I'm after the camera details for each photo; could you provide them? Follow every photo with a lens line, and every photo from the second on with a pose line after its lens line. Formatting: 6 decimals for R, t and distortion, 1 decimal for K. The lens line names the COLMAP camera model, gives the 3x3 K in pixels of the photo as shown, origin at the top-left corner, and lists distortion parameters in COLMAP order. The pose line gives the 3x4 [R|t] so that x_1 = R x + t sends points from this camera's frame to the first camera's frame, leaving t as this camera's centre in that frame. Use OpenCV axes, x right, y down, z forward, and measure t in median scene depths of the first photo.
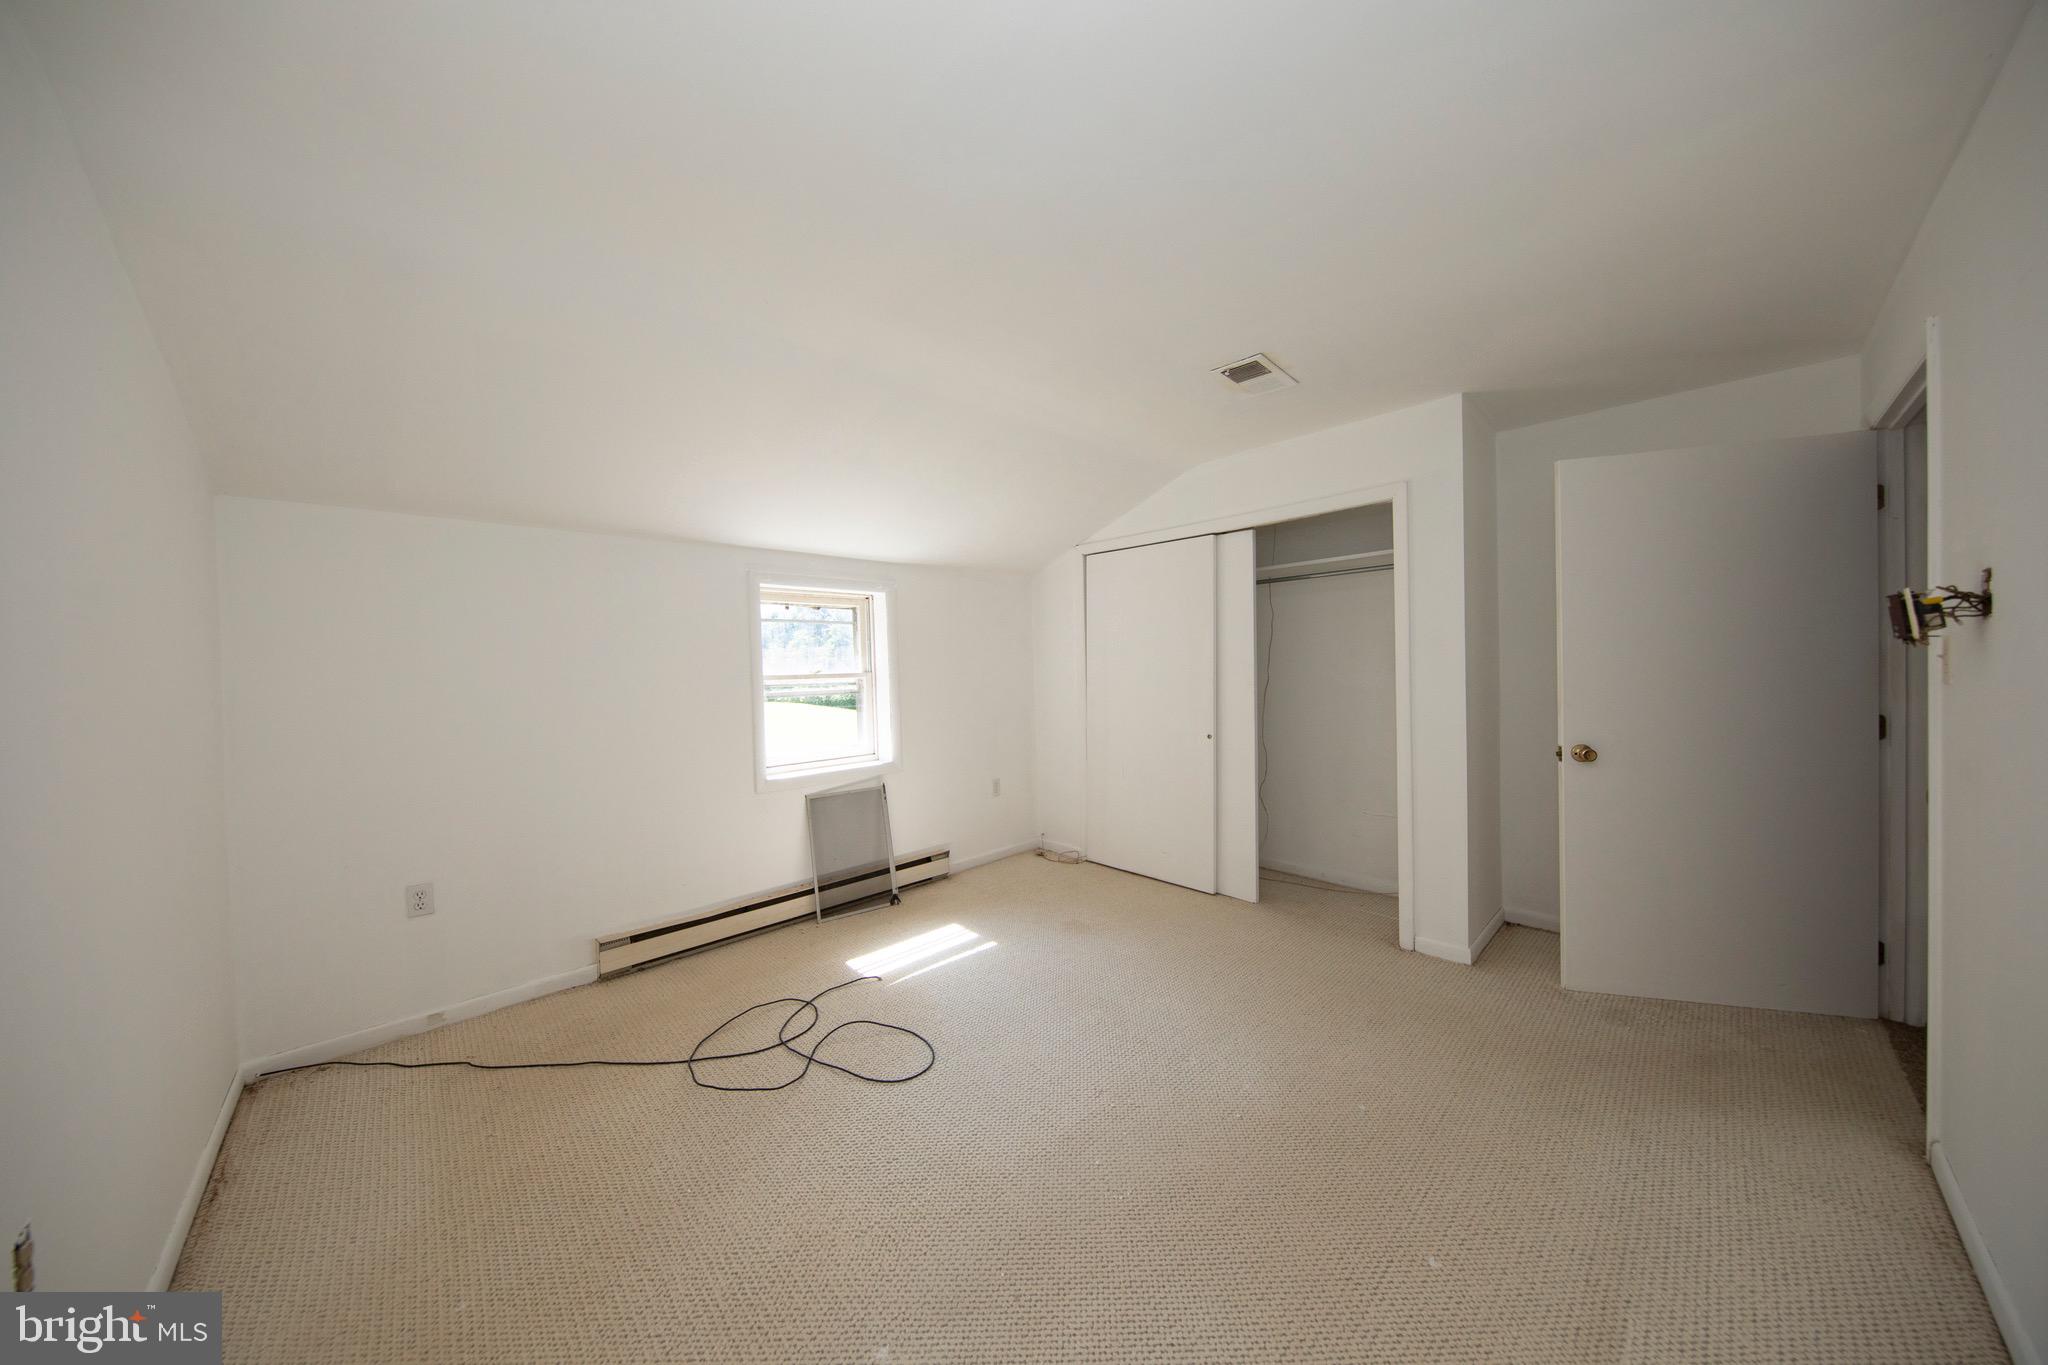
lens RADIAL K [[660.0, 0, 1024.0], [0, 660.0, 682.5], [0, 0, 1]] dist [0.000309, 0.000000]
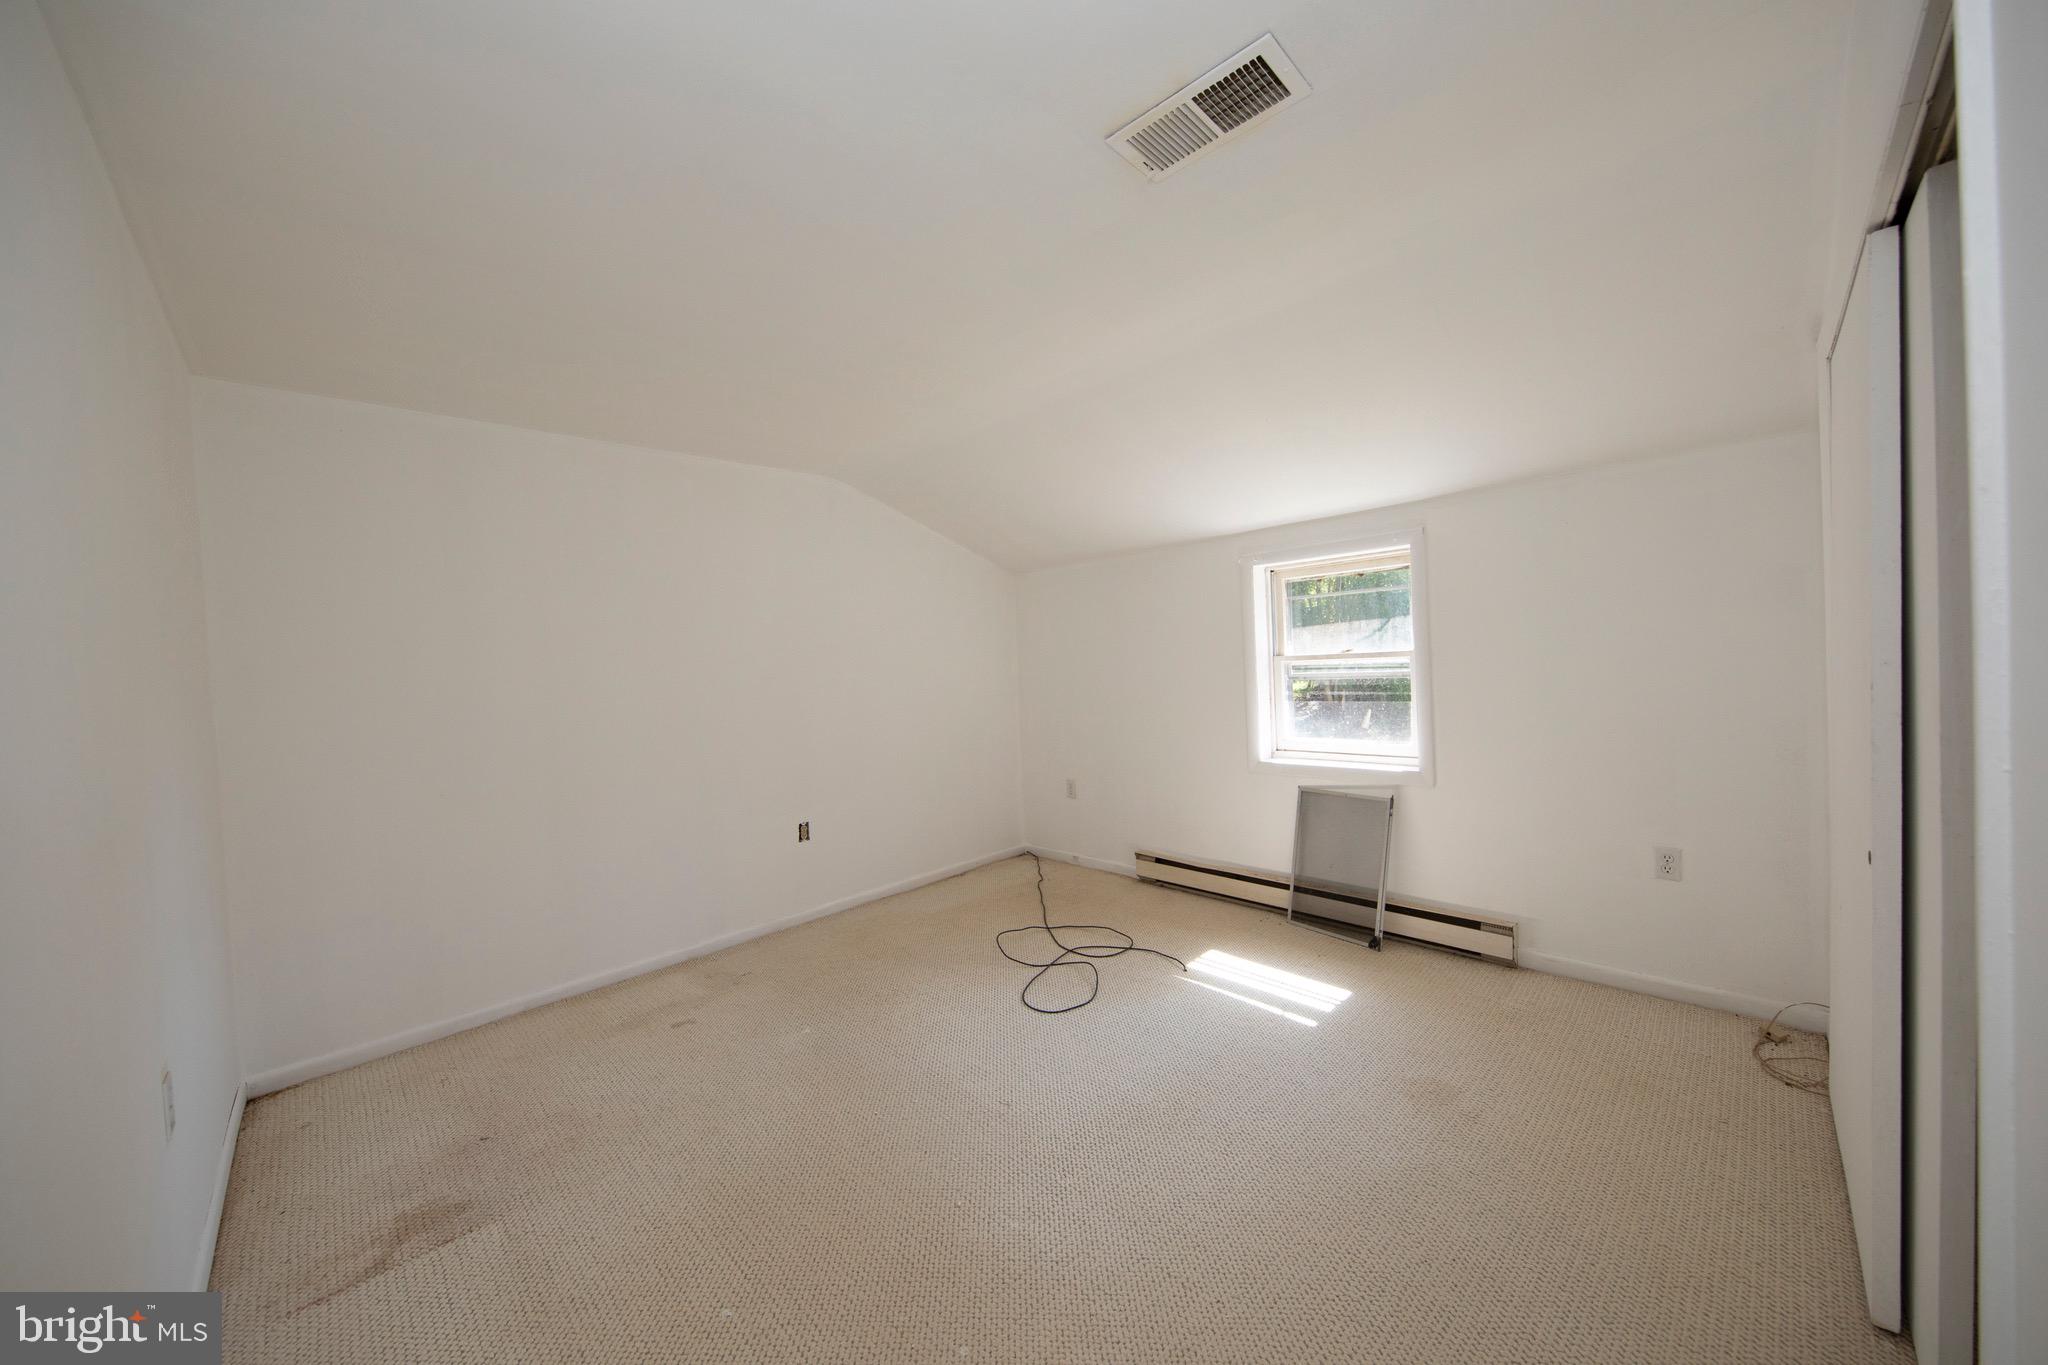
lens RADIAL K [[706.8, 0, 1024.0], [0, 706.8, 682.5], [0, 0, 1]] dist [-0.000199, -0.000012]
pose [[0.003926, 0.052639, -0.998606, 0.632322], [0.022265, 0.998361, 0.052714, -0.034267], [0.999744, -0.022441, 0.002748, 0.595072]]
